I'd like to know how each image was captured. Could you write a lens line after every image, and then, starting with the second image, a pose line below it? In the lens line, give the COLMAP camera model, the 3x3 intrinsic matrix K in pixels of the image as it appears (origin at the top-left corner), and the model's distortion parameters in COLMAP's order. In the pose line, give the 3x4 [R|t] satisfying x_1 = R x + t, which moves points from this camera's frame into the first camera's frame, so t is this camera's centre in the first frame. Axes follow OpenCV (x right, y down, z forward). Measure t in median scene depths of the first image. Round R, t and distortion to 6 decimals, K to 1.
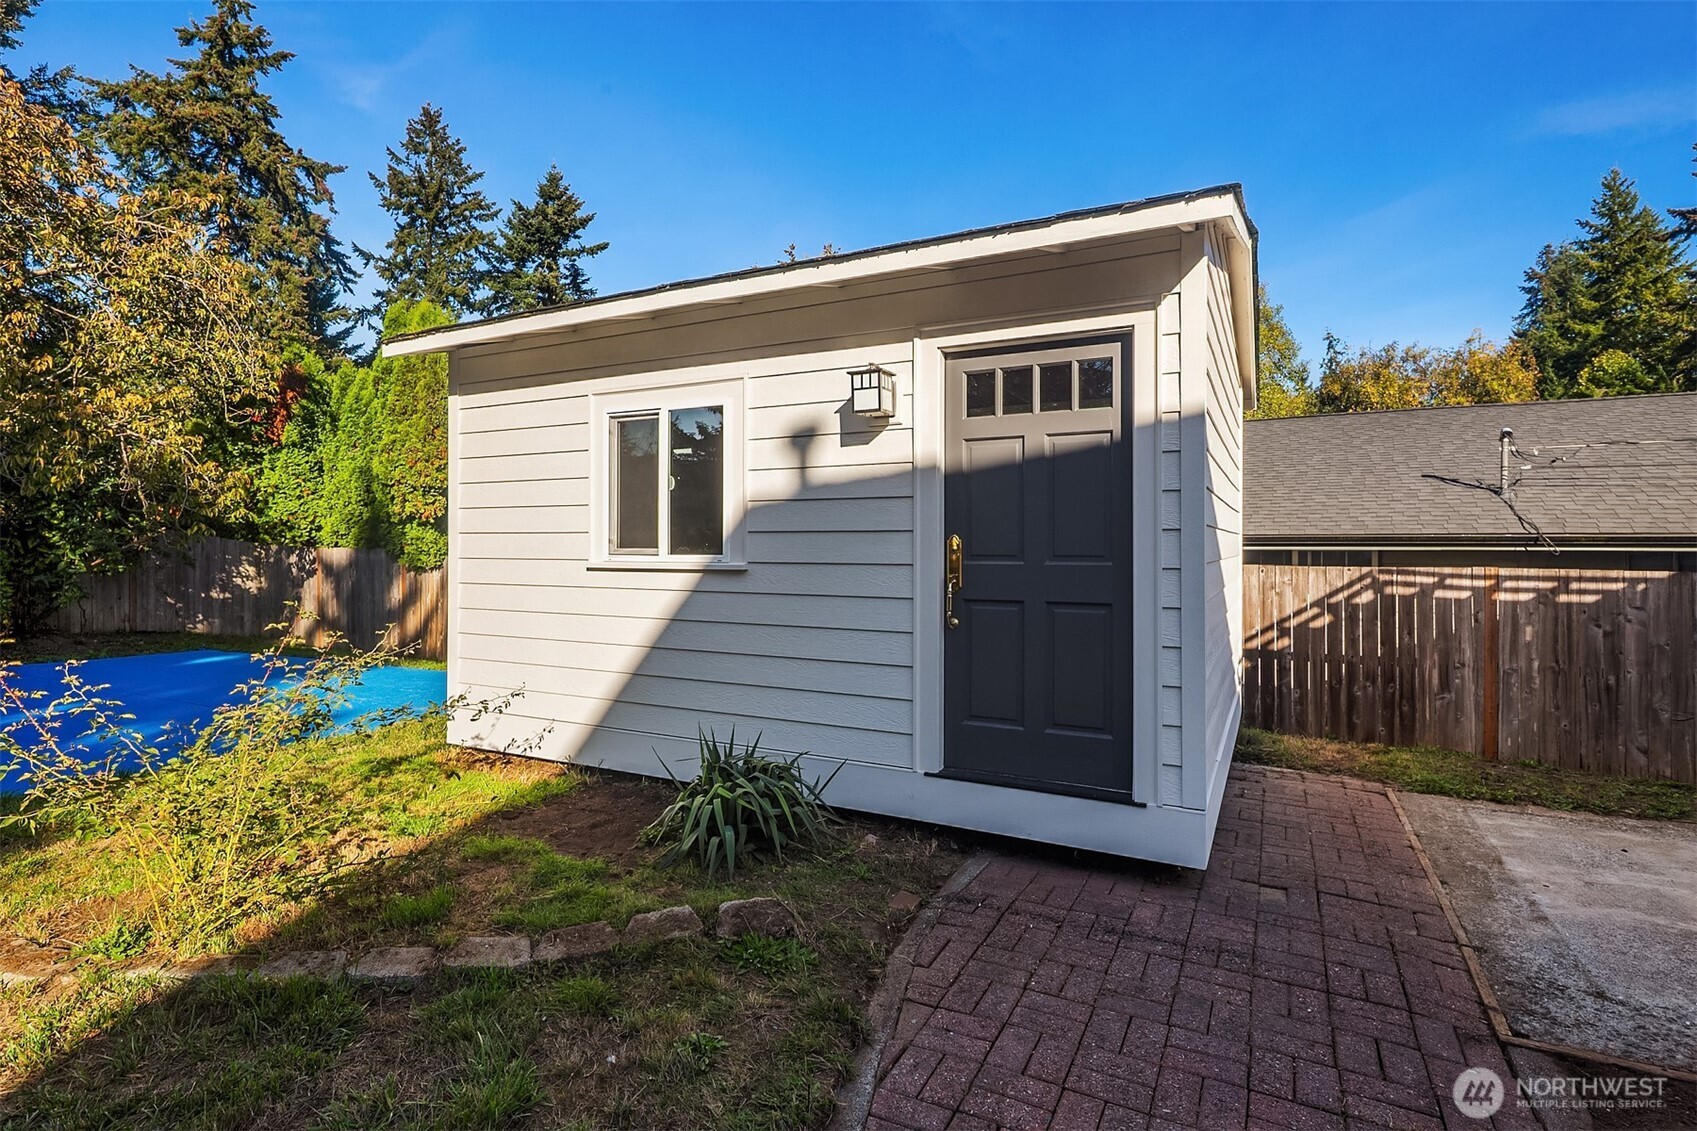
lens RADIAL K [[815.1, 0, 858.0], [0, 815.1, 554.8], [0, 0, 1]] dist [0.000764, -0.000722]
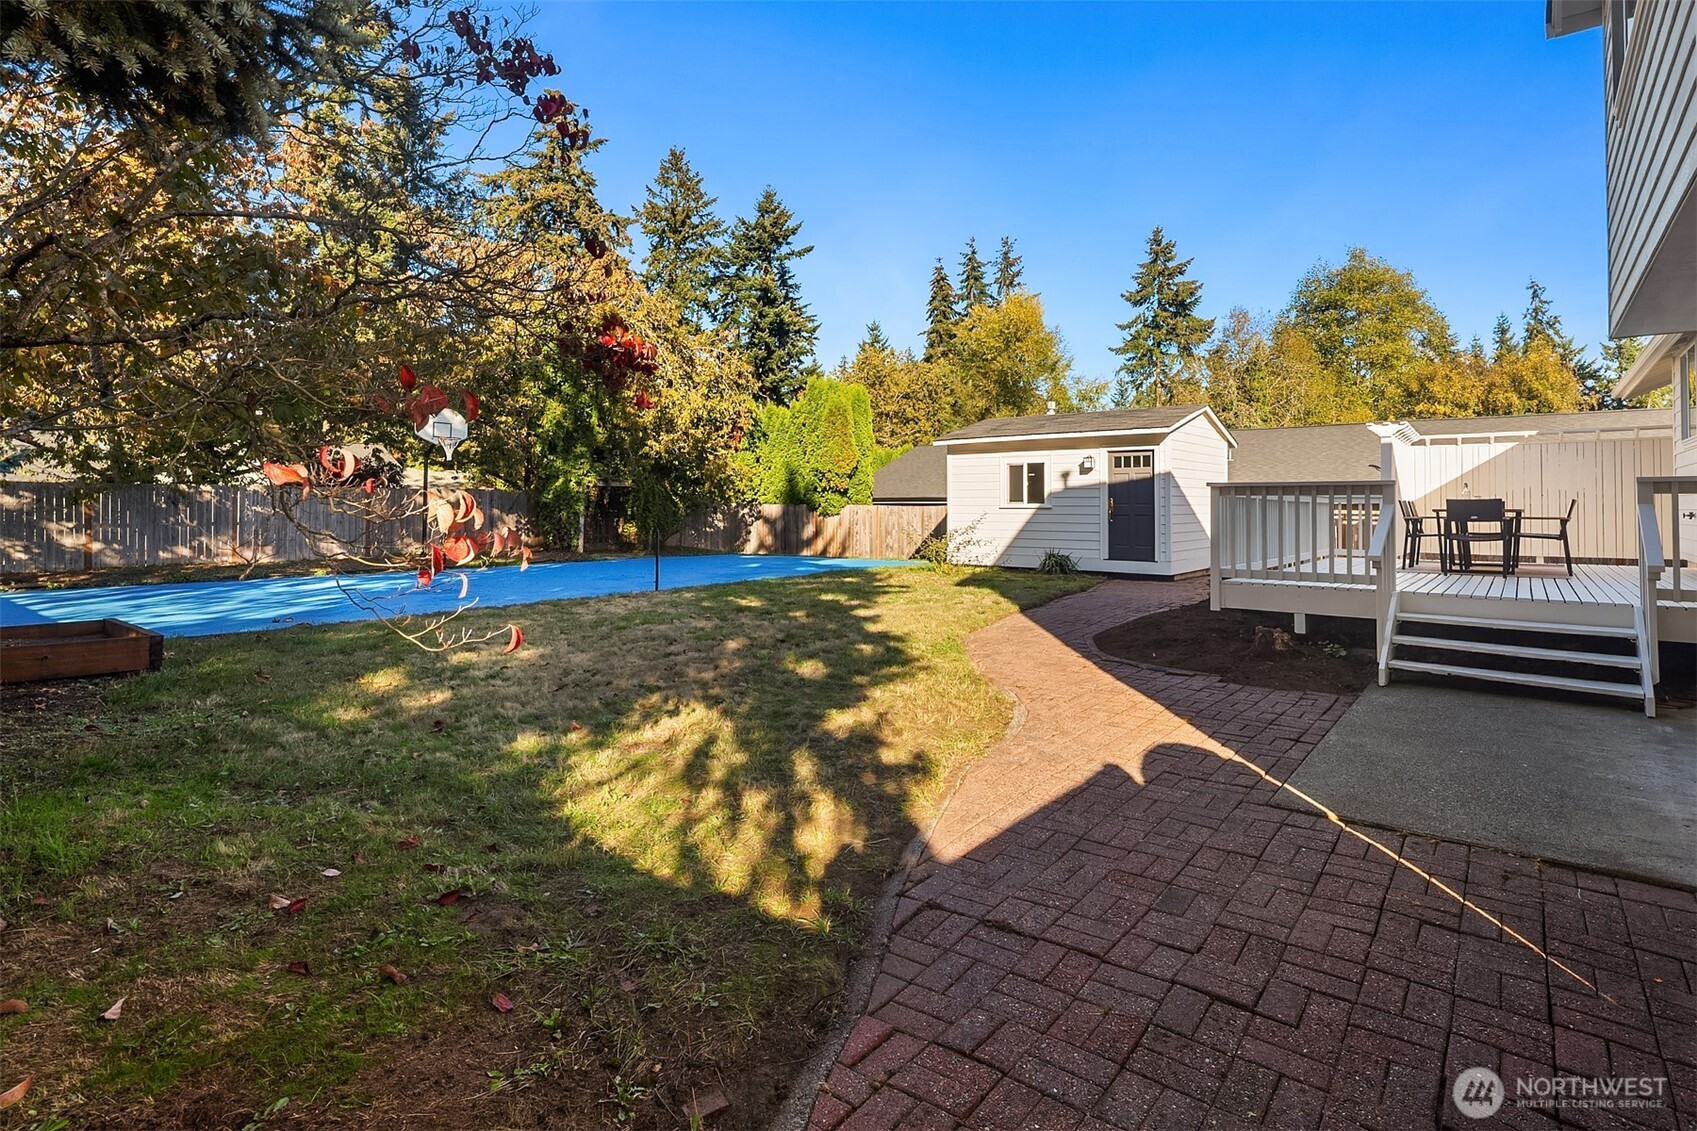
lens RADIAL K [[833.6, 0, 853.8], [0, 833.6, 489.5], [0, 0, 1]] dist [-0.000177, -0.000422]
pose [[0.980128, -0.005013, -0.198304, -0.017961], [-0.000997, 0.999544, -0.030194, 0.003370], [0.198364, 0.029791, 0.979675, -0.191085]]
